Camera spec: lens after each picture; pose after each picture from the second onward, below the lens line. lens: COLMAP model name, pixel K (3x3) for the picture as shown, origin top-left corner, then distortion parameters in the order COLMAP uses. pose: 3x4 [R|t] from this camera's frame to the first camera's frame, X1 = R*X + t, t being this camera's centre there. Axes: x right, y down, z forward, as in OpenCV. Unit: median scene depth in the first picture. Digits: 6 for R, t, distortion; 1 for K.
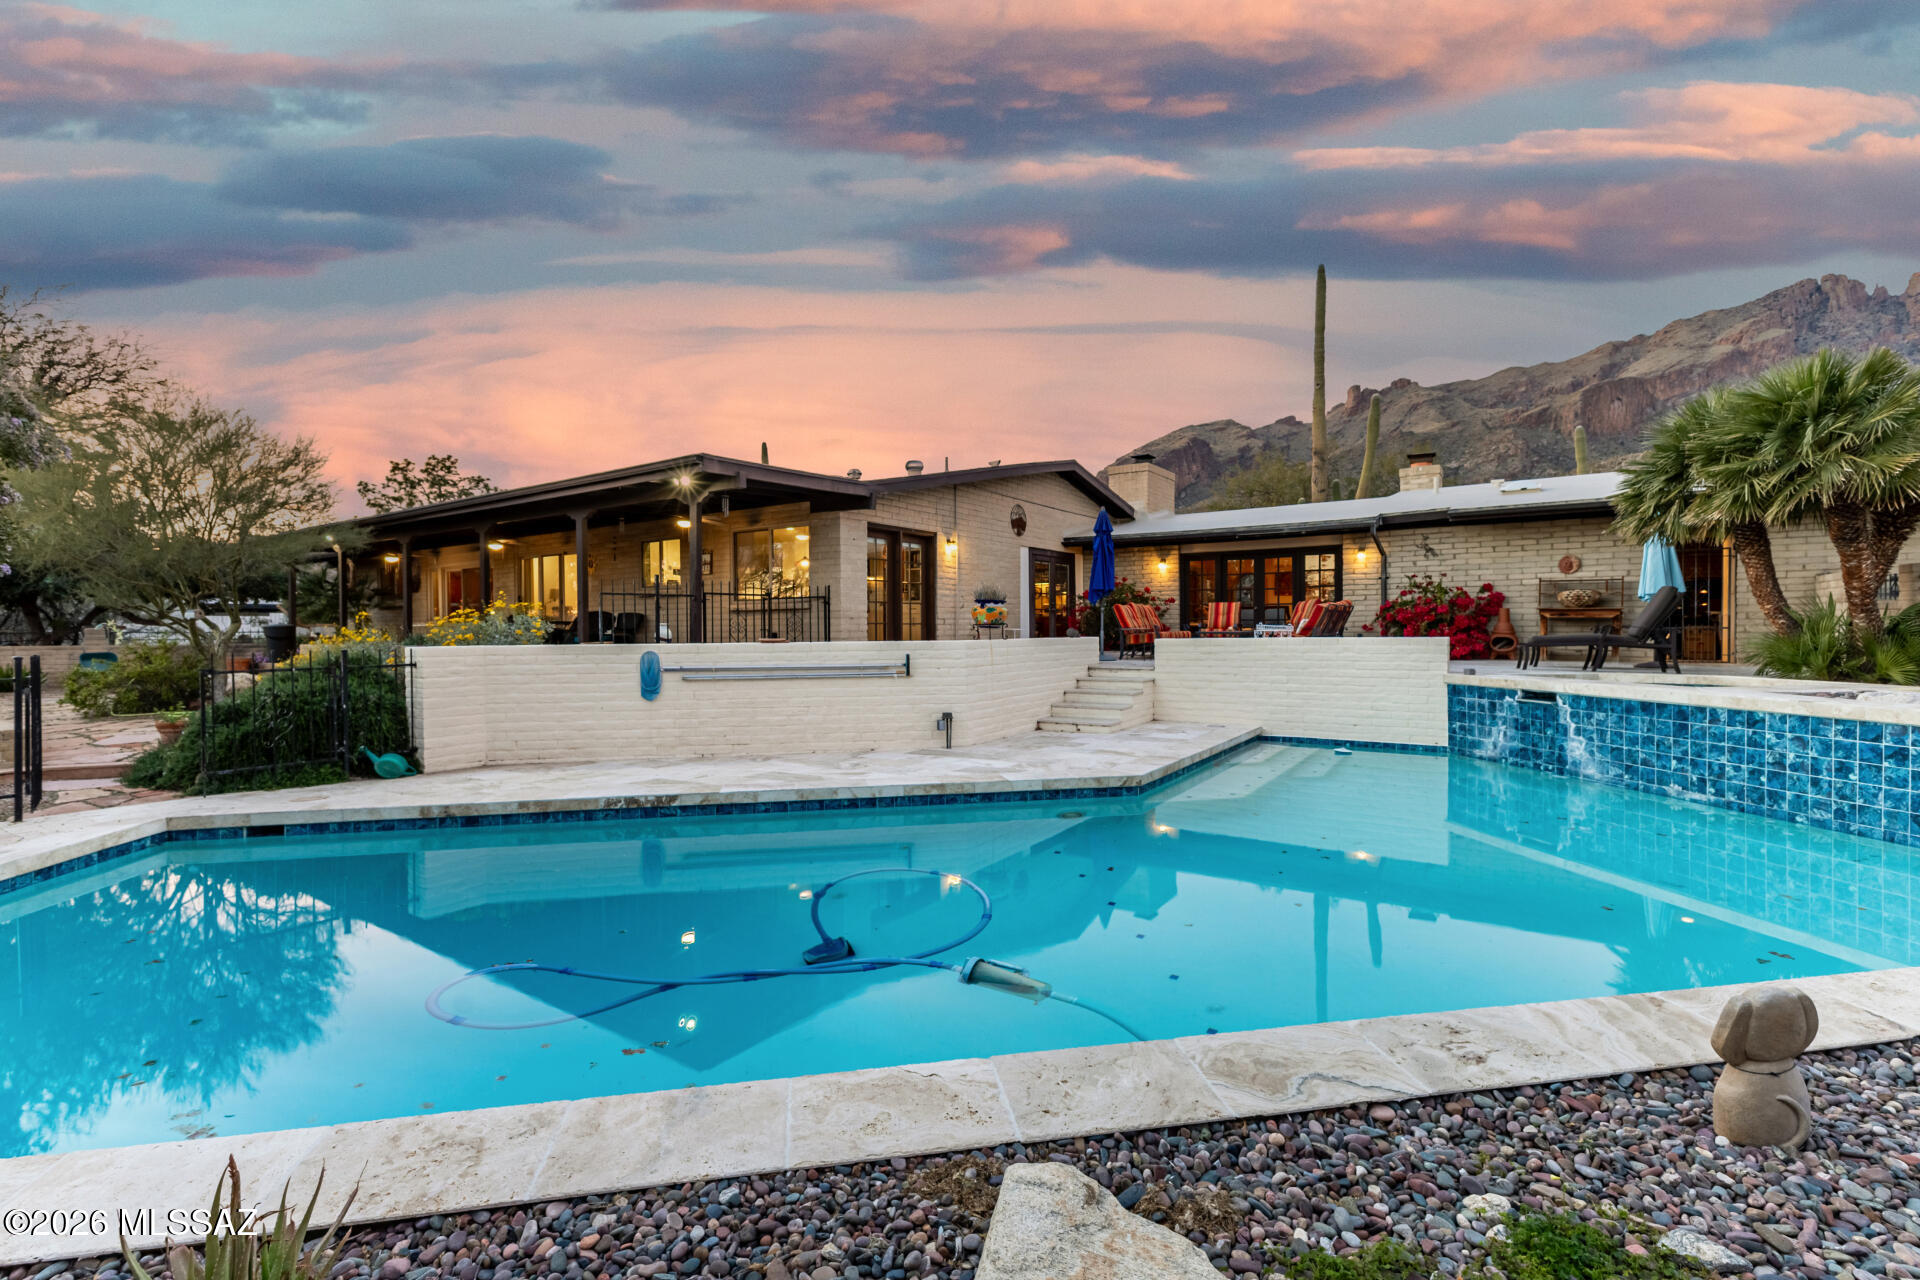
lens RADIAL K [[825.1, 0, 956.0], [0, 825.1, 644.4], [0, 0, 1]] dist [0.001531, -0.000055]
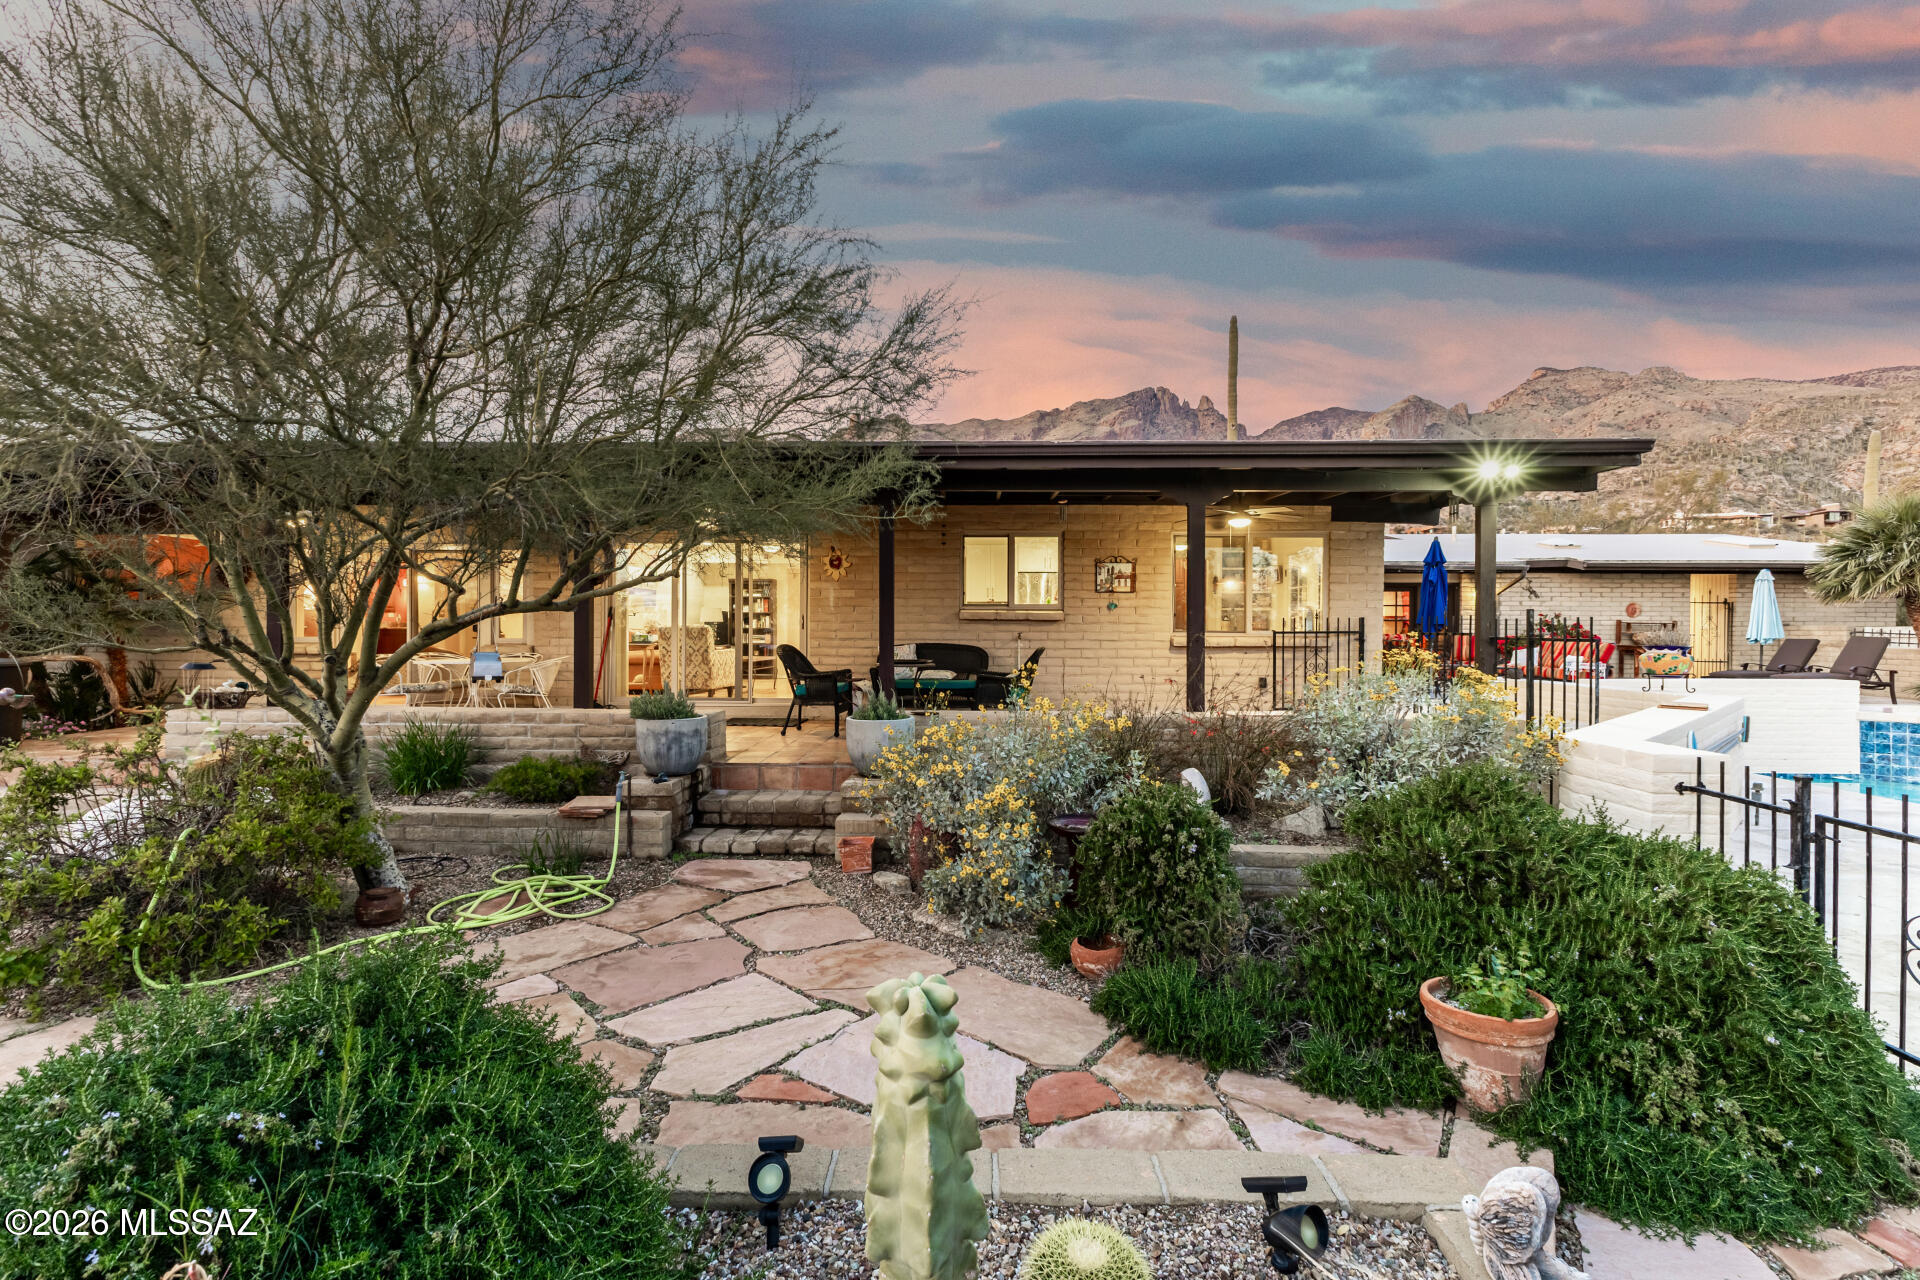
lens RADIAL K [[825.1, 0, 956.0], [0, 825.1, 644.4], [0, 0, 1]] dist [0.001531, -0.000055]
pose [[0.848825, 0.003882, 0.528660, -1.217158], [-0.001727, 0.999988, -0.004571, -0.057285], [-0.528672, 0.002967, 0.848821, 0.744169]]
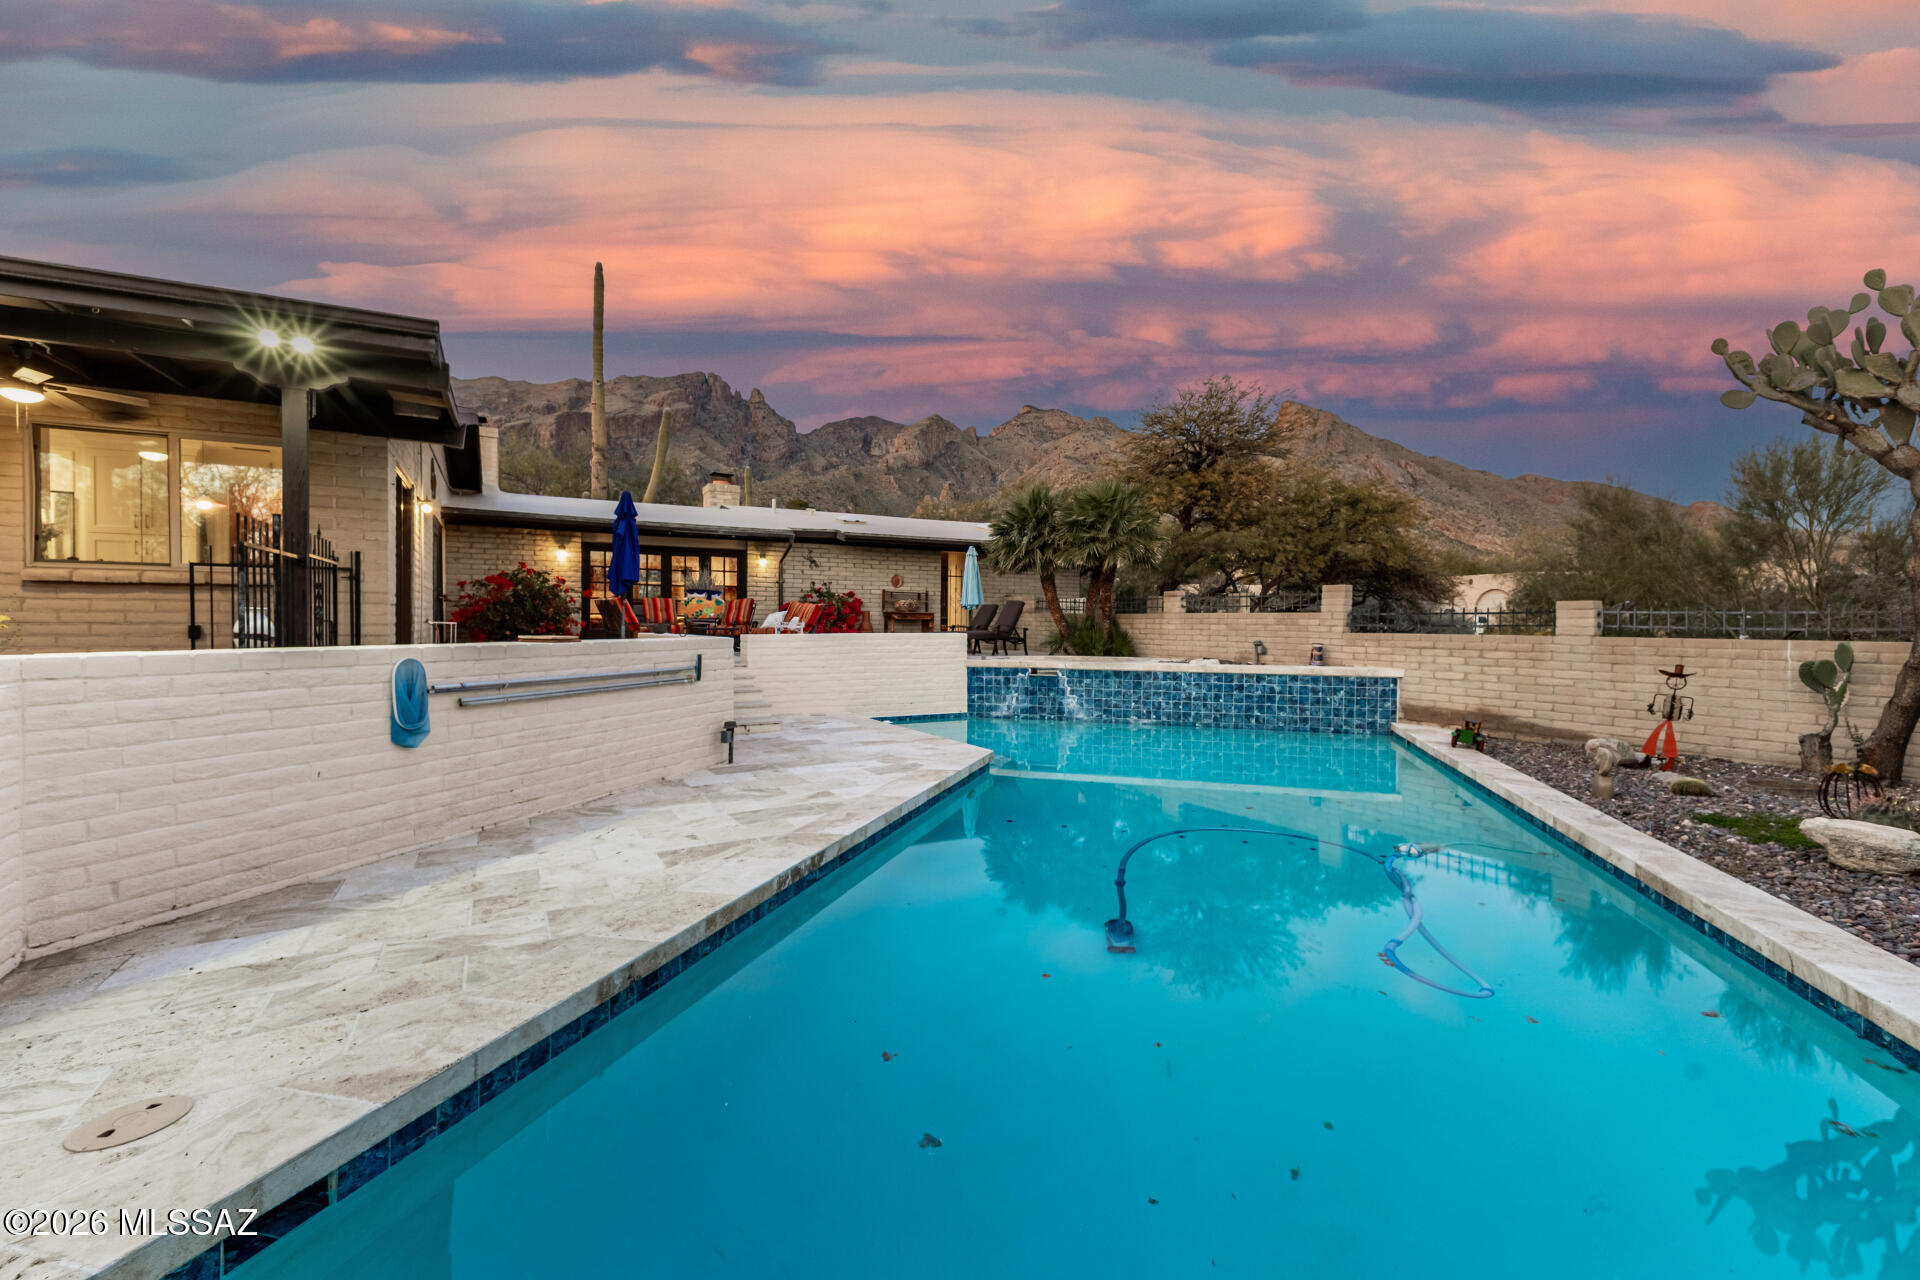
lens RADIAL K [[825.1, 0, 956.0], [0, 825.1, 644.4], [0, 0, 1]] dist [0.001531, -0.000055]
pose [[0.463170, -0.012691, 0.886179, -0.689280], [0.008322, 0.999916, 0.009970, -0.004014], [-0.886231, 0.002757, 0.463236, 0.413797]]
